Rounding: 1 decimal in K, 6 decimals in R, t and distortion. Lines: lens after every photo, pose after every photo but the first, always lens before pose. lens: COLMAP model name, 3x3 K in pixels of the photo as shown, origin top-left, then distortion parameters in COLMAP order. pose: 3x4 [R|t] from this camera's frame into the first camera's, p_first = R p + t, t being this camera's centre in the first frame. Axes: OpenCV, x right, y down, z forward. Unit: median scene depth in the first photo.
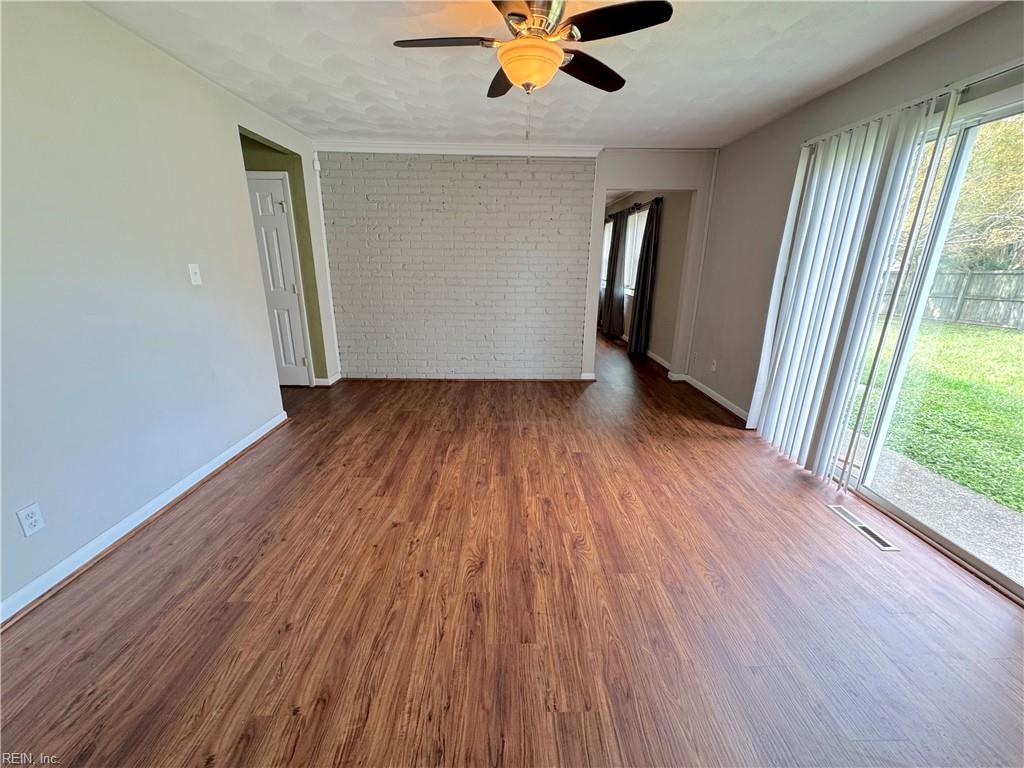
lens RADIAL K [[409.1, 0, 512.0], [0, 409.1, 384.0], [0, 0, 1]] dist [-0.000603, 0.000058]
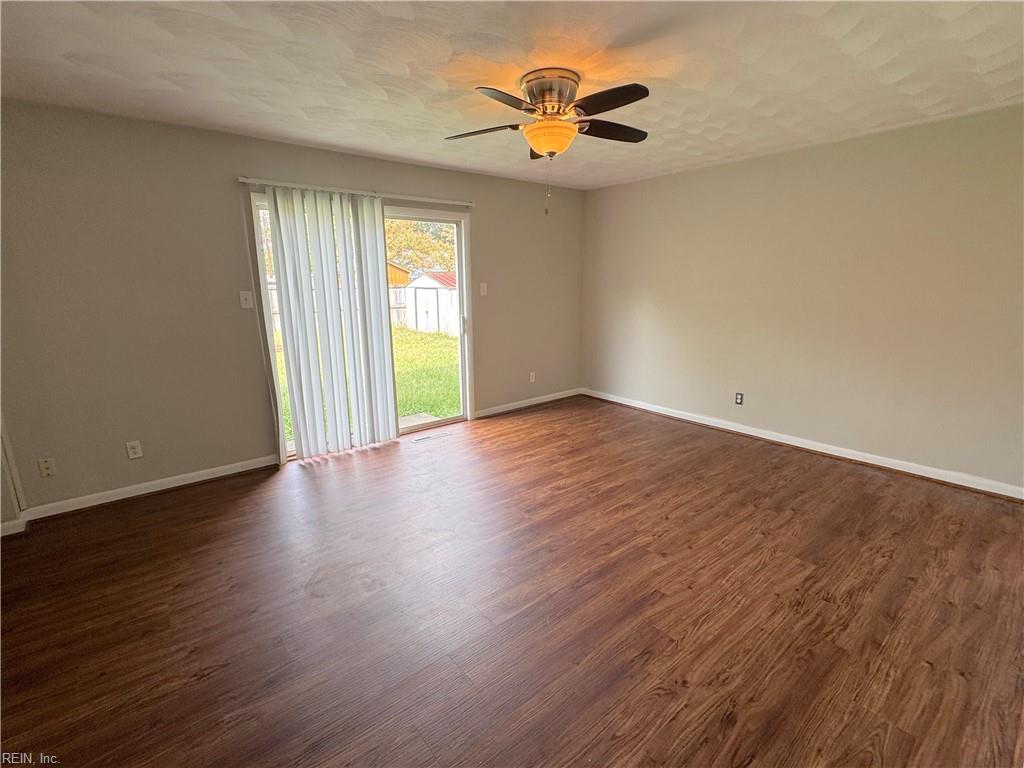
lens RADIAL K [[471.1, 0, 512.0], [0, 471.1, 384.0], [0, 0, 1]] dist [-0.000090, 0.000029]
pose [[-0.625946, -0.173804, 0.760253, -0.915811], [0.228331, 0.891288, 0.391754, -0.606047], [-0.745692, 0.418806, -0.518213, 1.814055]]
